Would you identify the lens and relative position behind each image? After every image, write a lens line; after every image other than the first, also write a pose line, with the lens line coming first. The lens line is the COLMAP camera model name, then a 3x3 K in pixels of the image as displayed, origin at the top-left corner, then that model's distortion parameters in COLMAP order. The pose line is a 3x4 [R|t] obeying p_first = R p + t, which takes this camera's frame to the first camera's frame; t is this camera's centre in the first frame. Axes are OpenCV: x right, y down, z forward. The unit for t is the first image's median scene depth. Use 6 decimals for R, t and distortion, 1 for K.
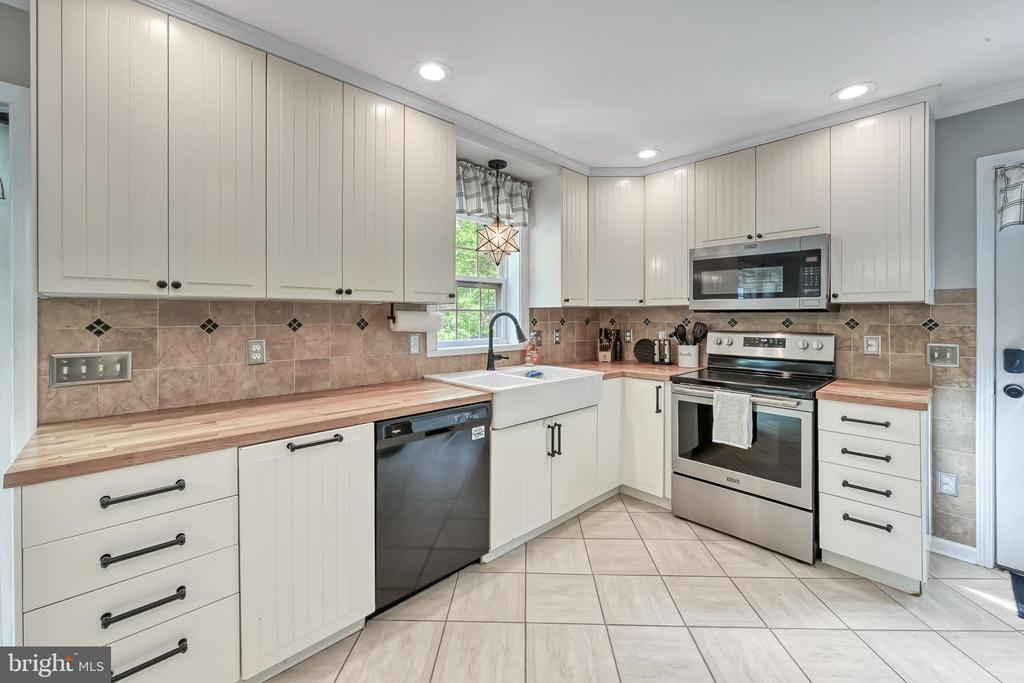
lens RADIAL K [[411.5, 0, 516.5], [0, 411.5, 316.3], [0, 0, 1]] dist [-0.002301, 0.000580]
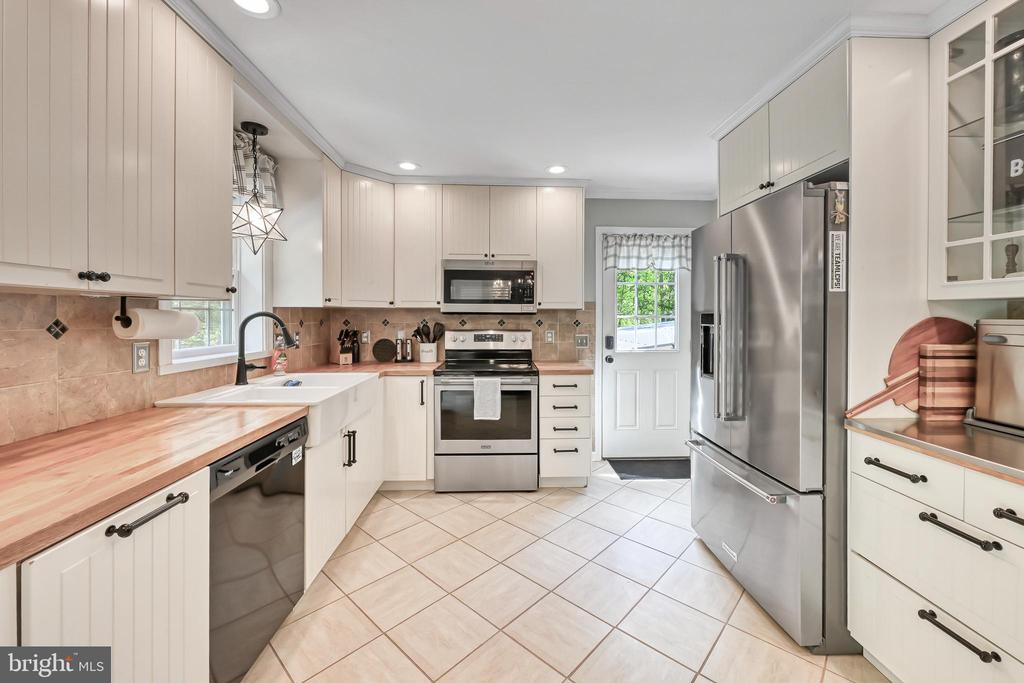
lens RADIAL K [[411.5, 0, 517.1], [0, 411.5, 319.2], [0, 0, 1]] dist [-0.002301, 0.000580]
pose [[0.661452, -0.000336, 0.749987, -0.360177], [-0.003344, 0.999989, 0.003397, 0.000198], [-0.749980, -0.004755, 0.661443, 0.091410]]
